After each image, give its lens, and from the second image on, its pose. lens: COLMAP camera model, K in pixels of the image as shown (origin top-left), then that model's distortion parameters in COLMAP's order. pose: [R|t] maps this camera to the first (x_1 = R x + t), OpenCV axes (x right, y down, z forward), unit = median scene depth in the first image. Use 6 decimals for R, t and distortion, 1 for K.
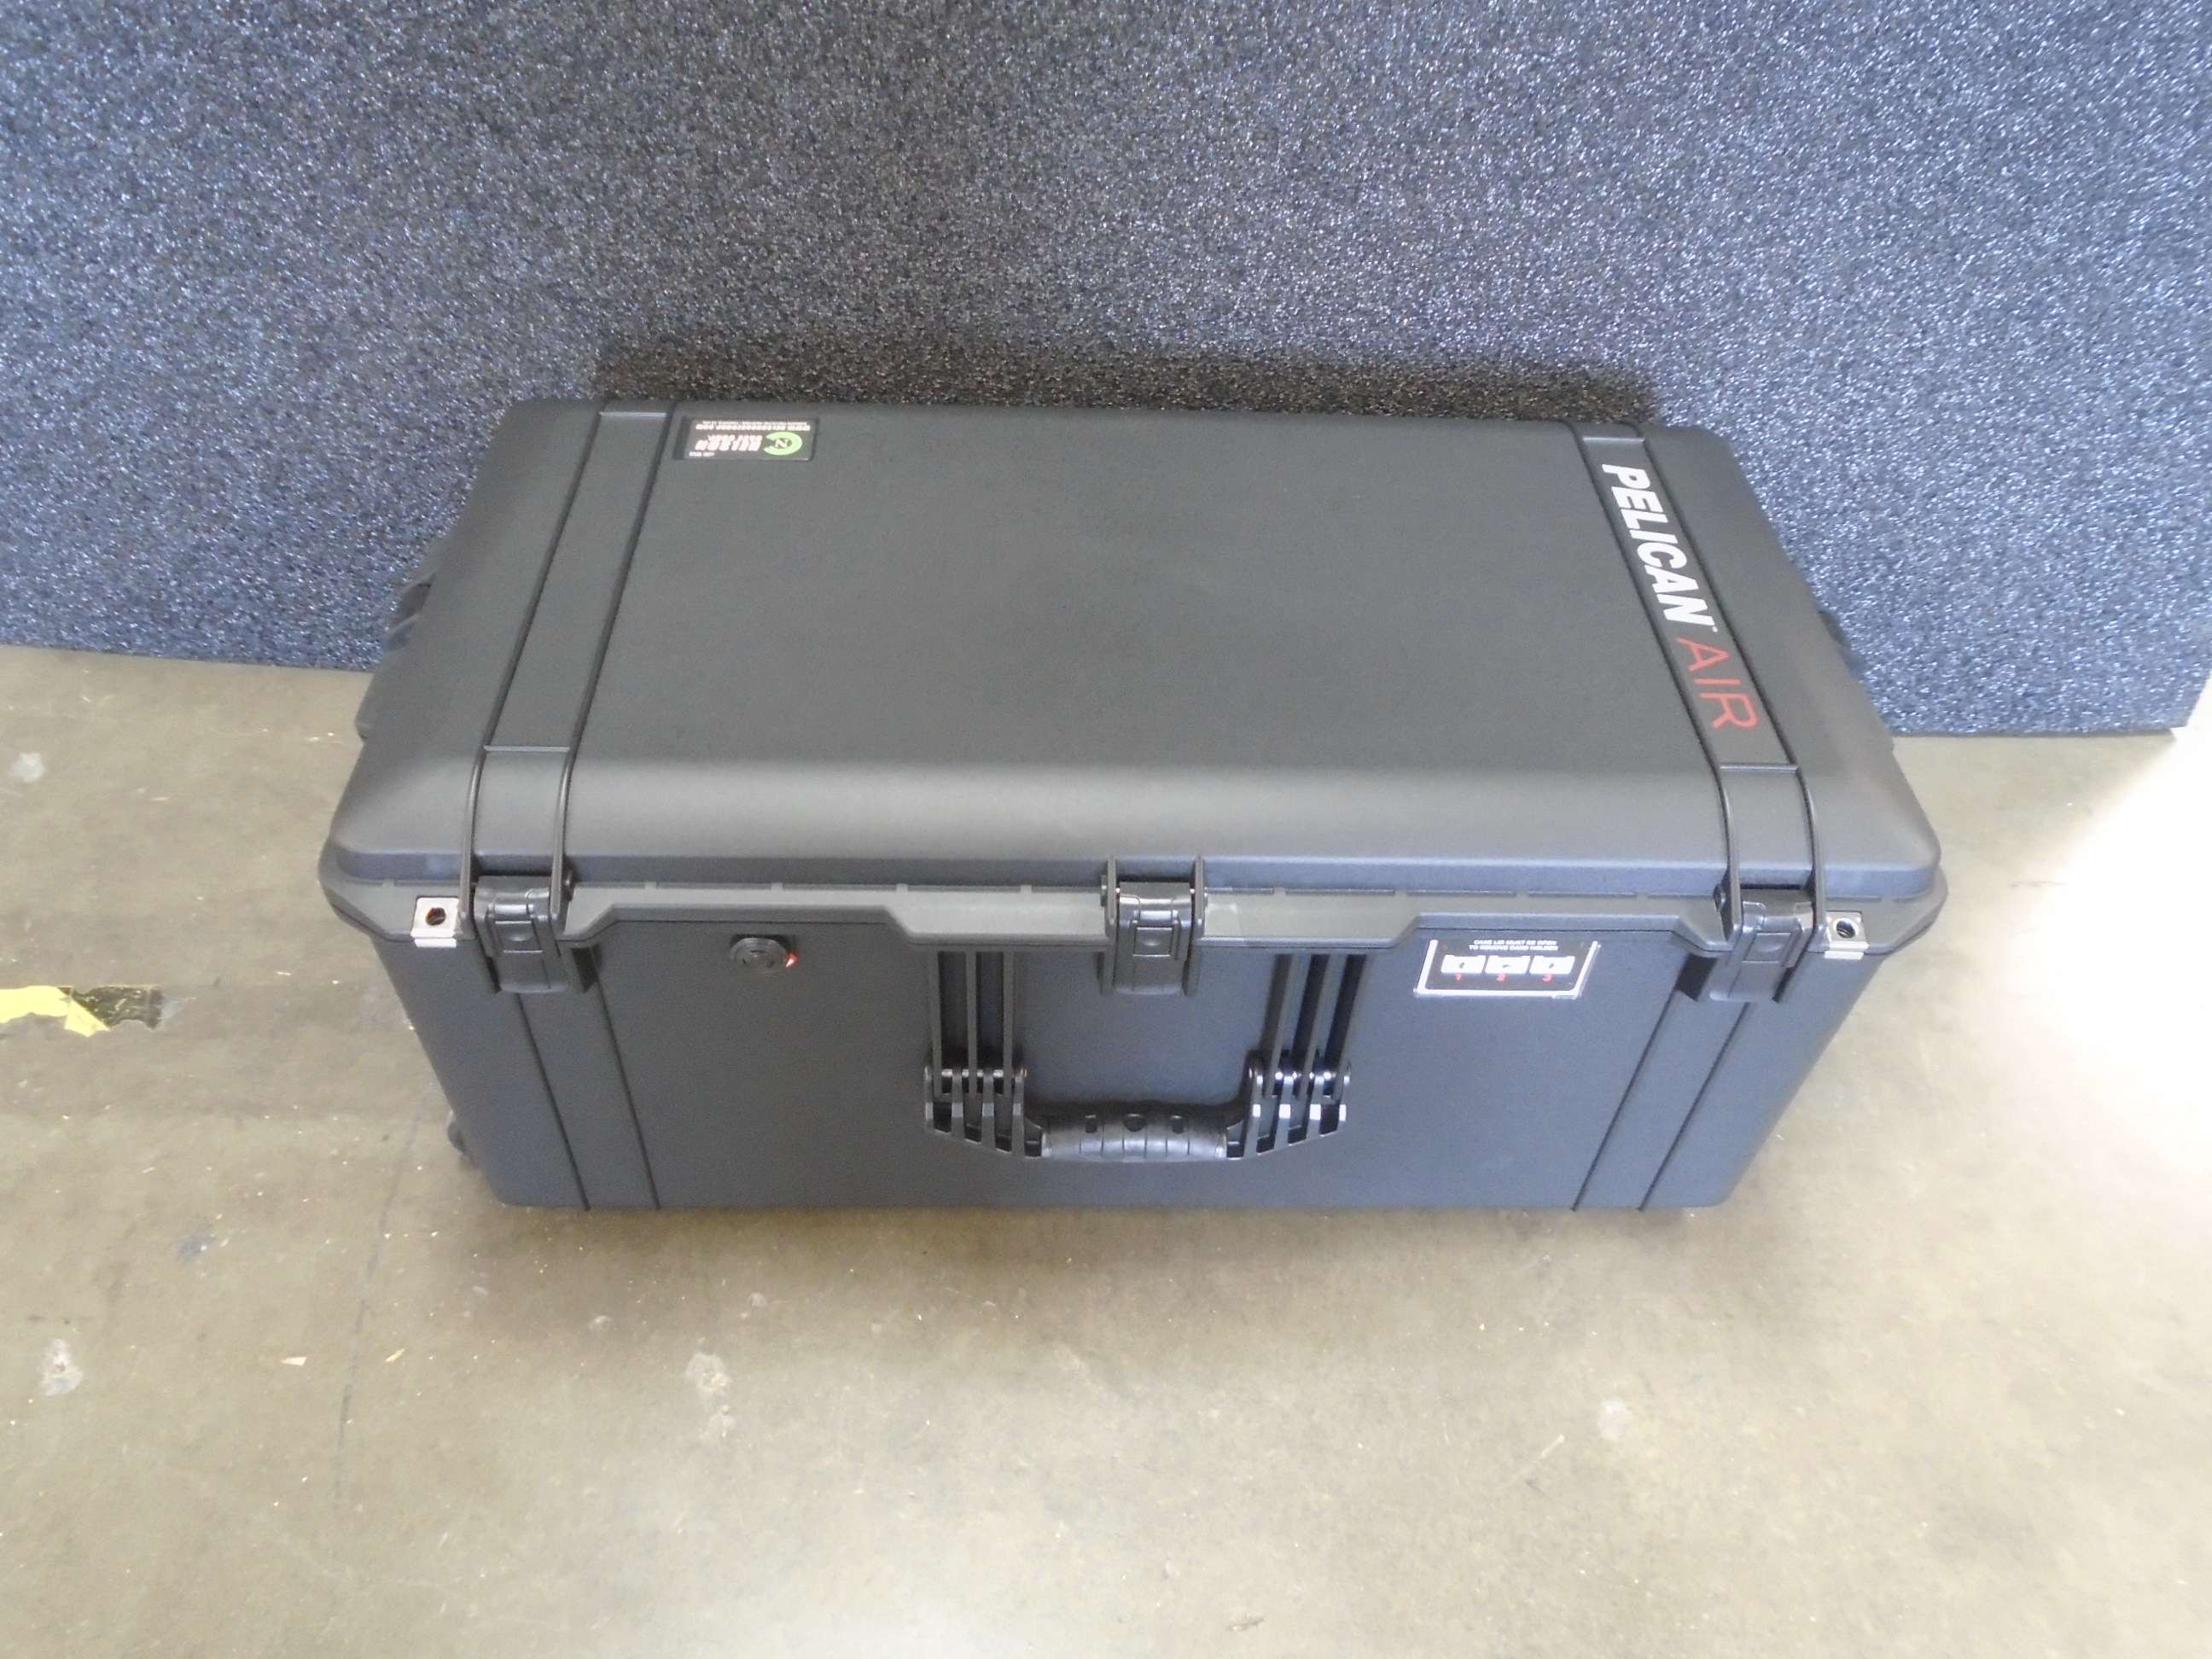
lens RADIAL K [[1670.3, 0, 1096.2], [0, 1670.3, 824.3], [0, 0, 1]] dist [-0.003954, -0.006174]
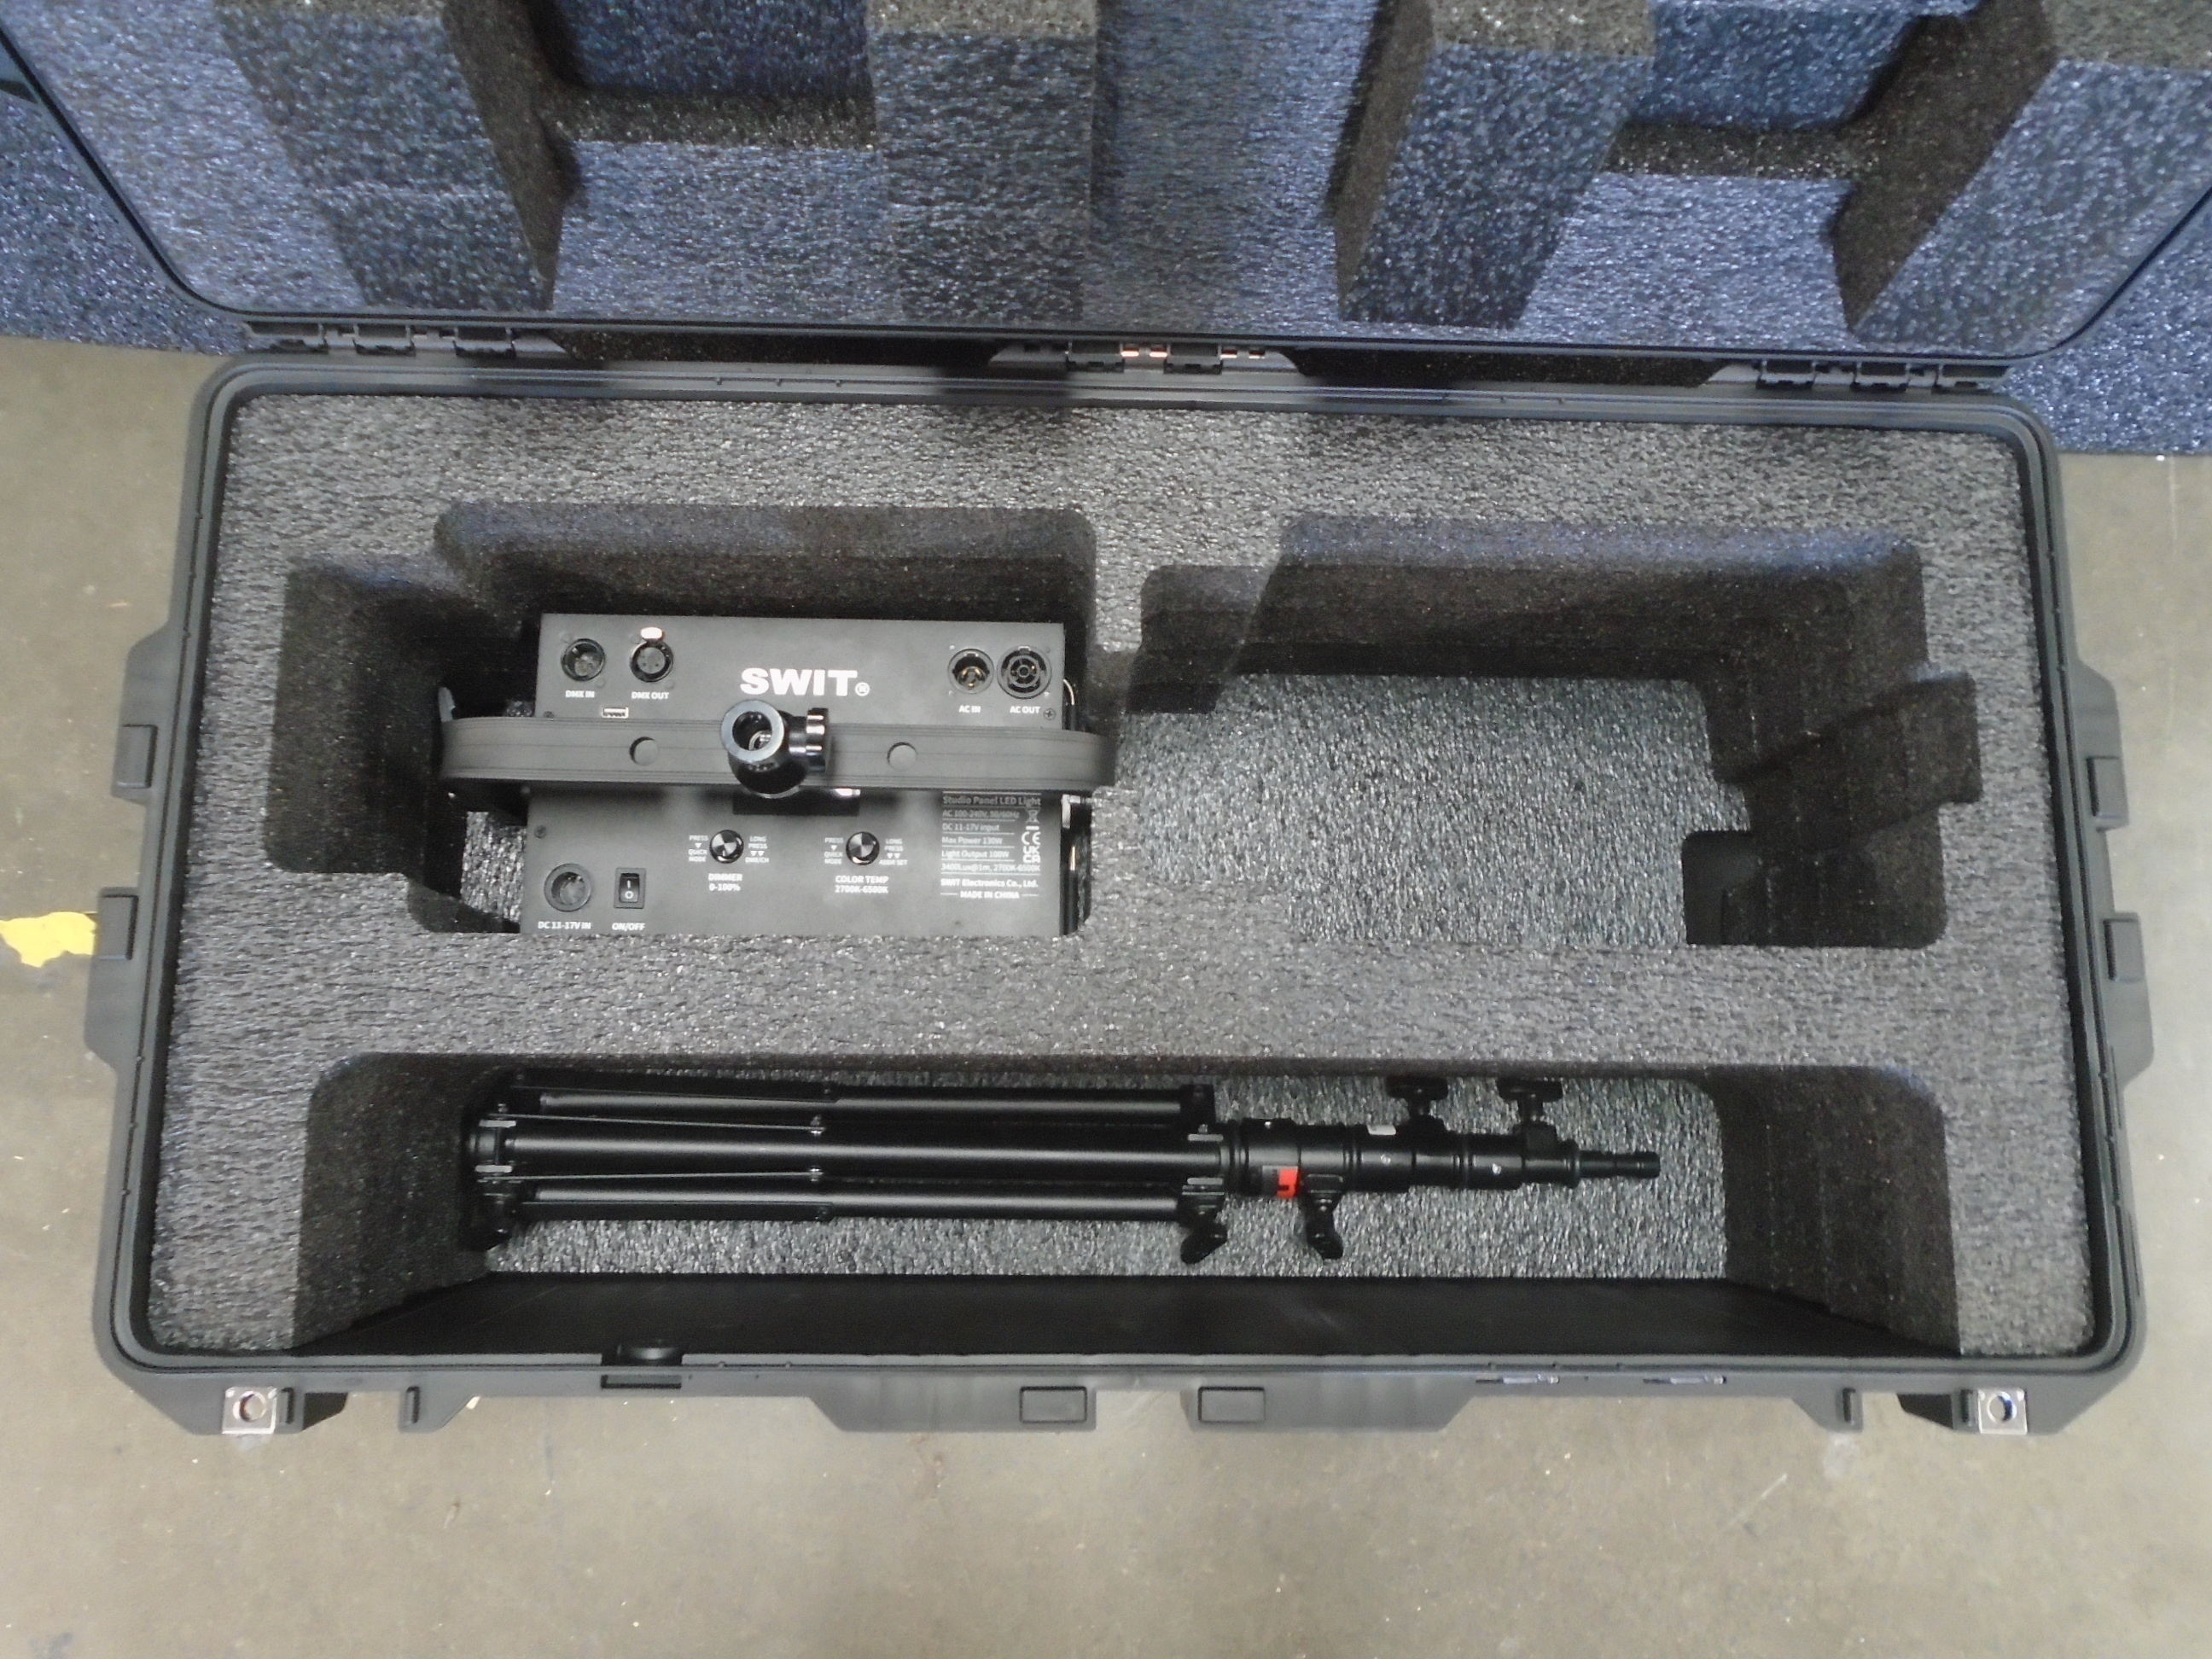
lens RADIAL K [[1677.1, 0, 1106.0], [0, 1677.1, 829.5], [0, 0, 1]] dist [-0.000076, -0.000729]
pose [[0.999847, 0.017085, -0.003624, -0.104485], [-0.012050, 0.825031, 0.564959, -0.420641], [0.012643, -0.564829, 0.825111, 0.329241]]
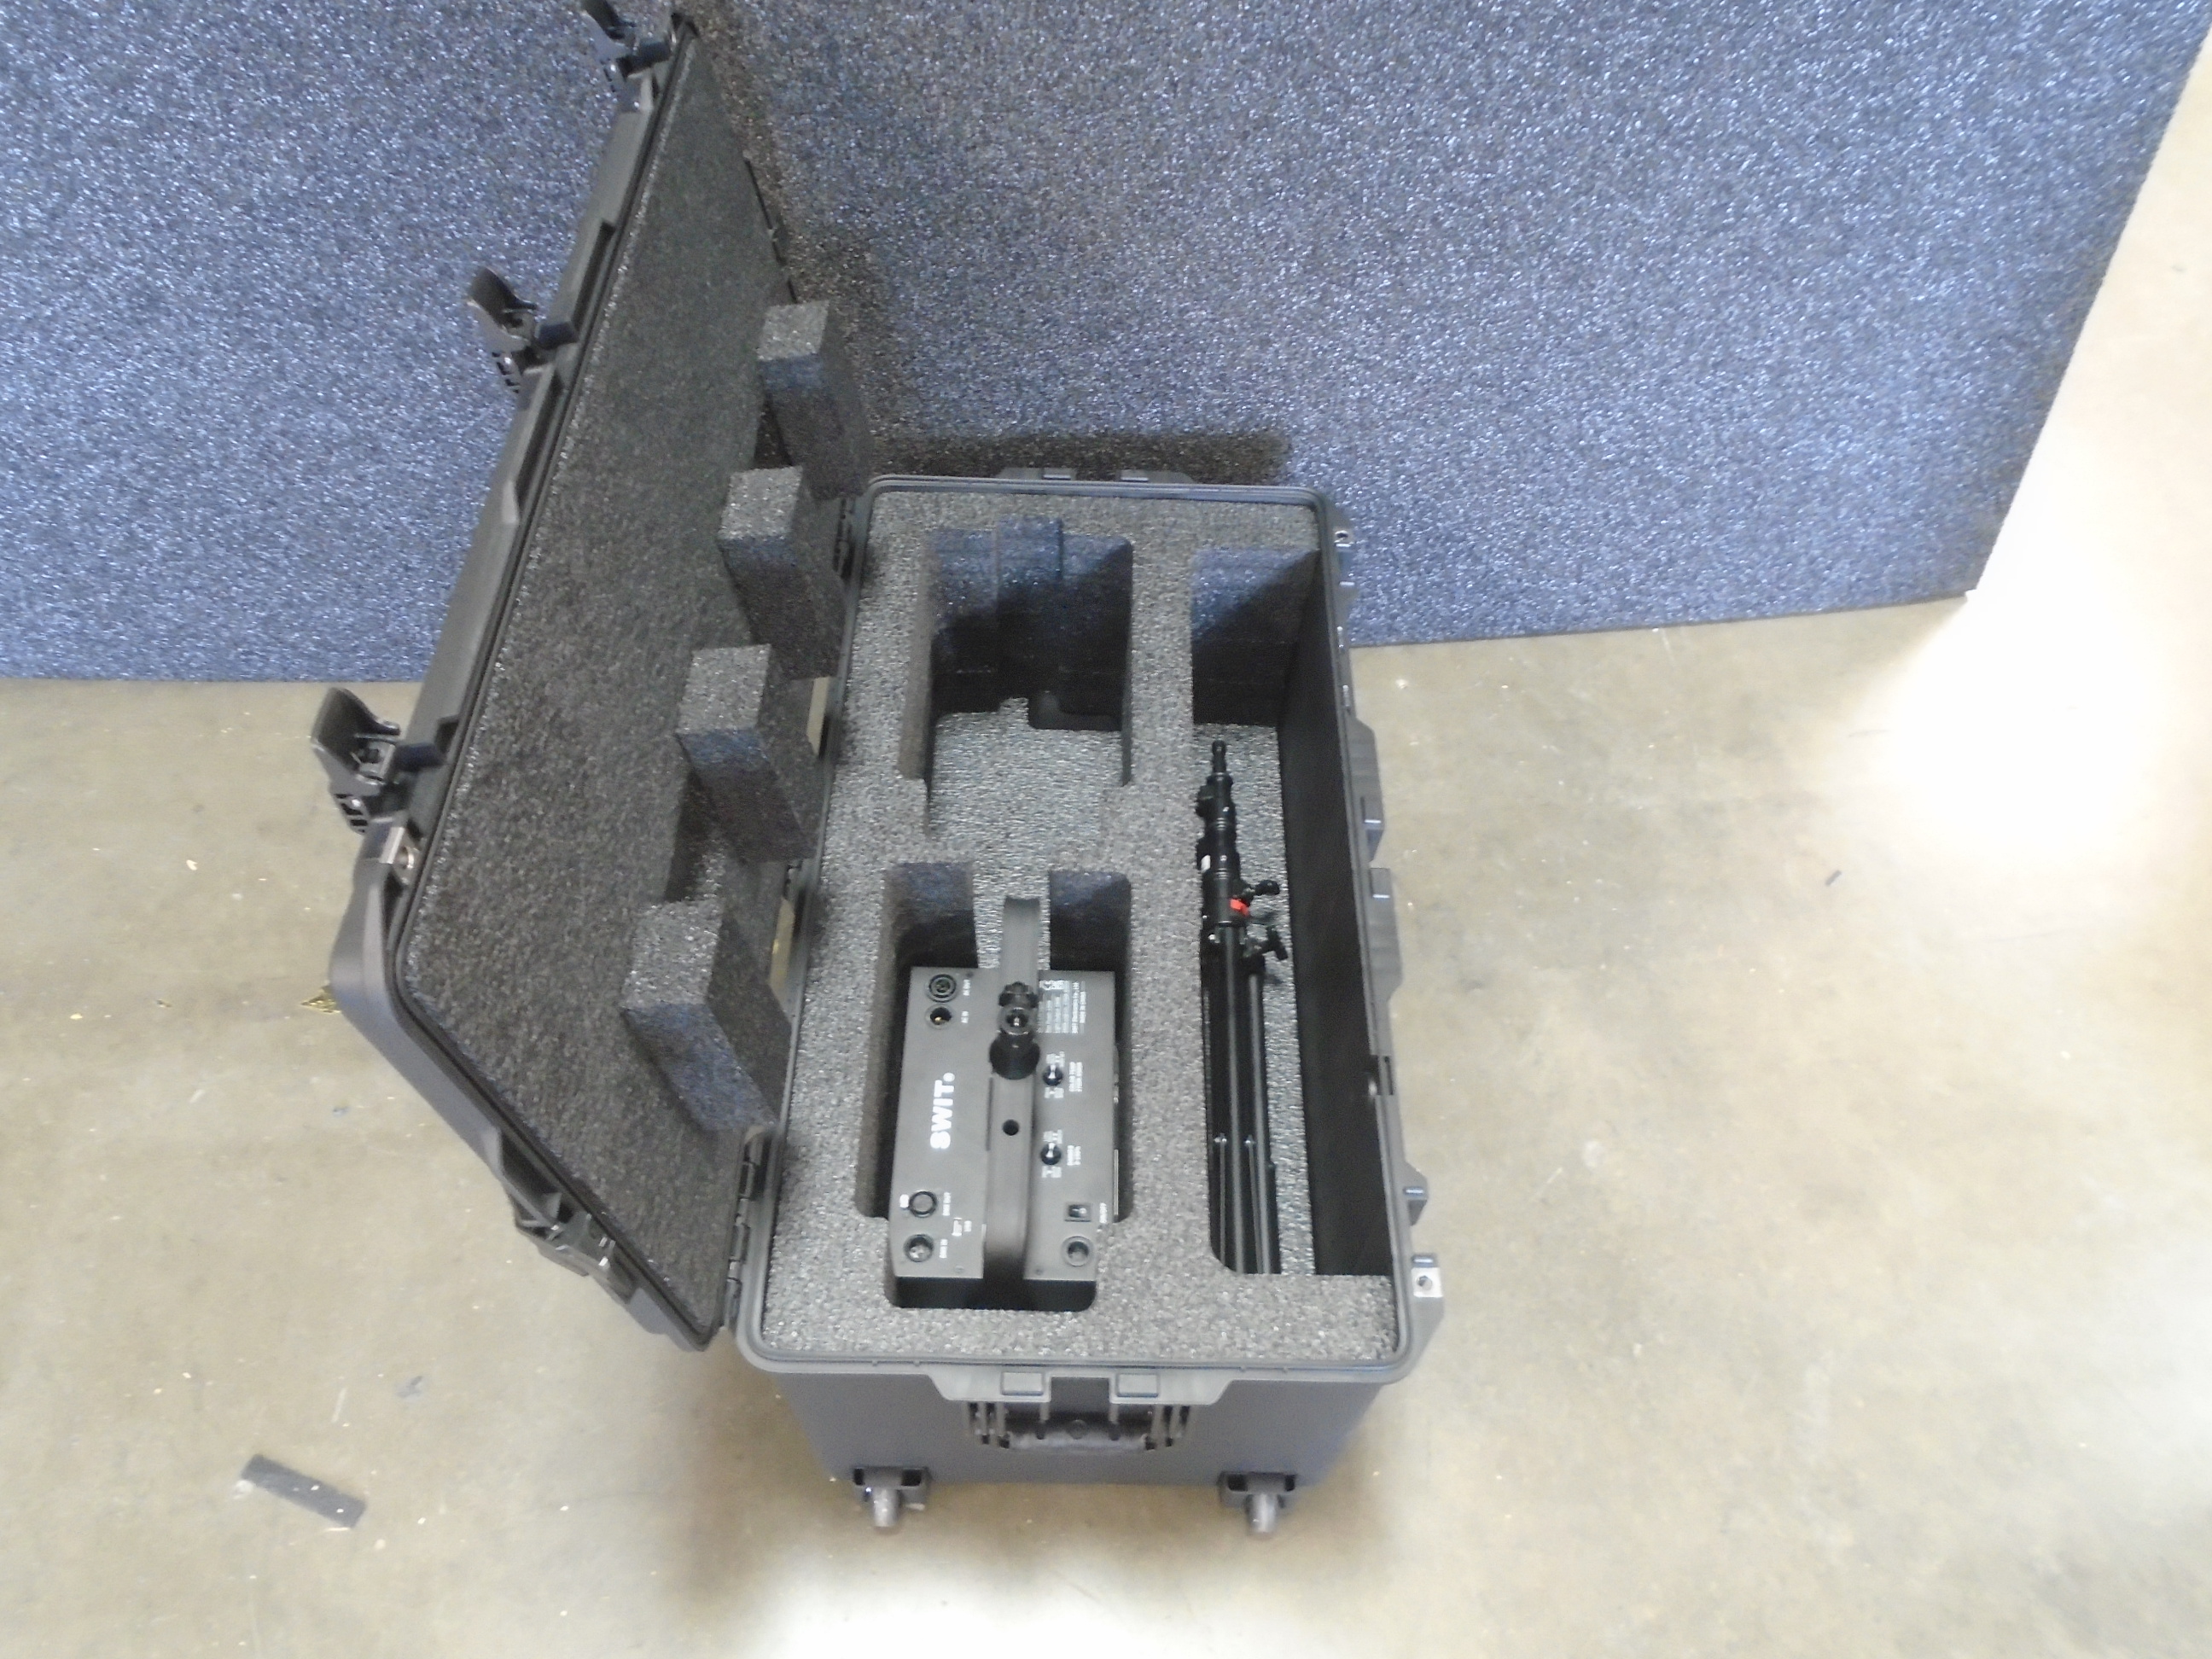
lens RADIAL K [[1651.6, 0, 1106.0], [0, 1651.6, 829.5], [0, 0, 1]] dist [-0.029460, 0.009987]
pose [[0.993710, -0.096628, 0.056604, -0.148629], [0.087793, 0.985979, 0.141911, -0.146574], [-0.069523, -0.136049, 0.988260, -0.319407]]
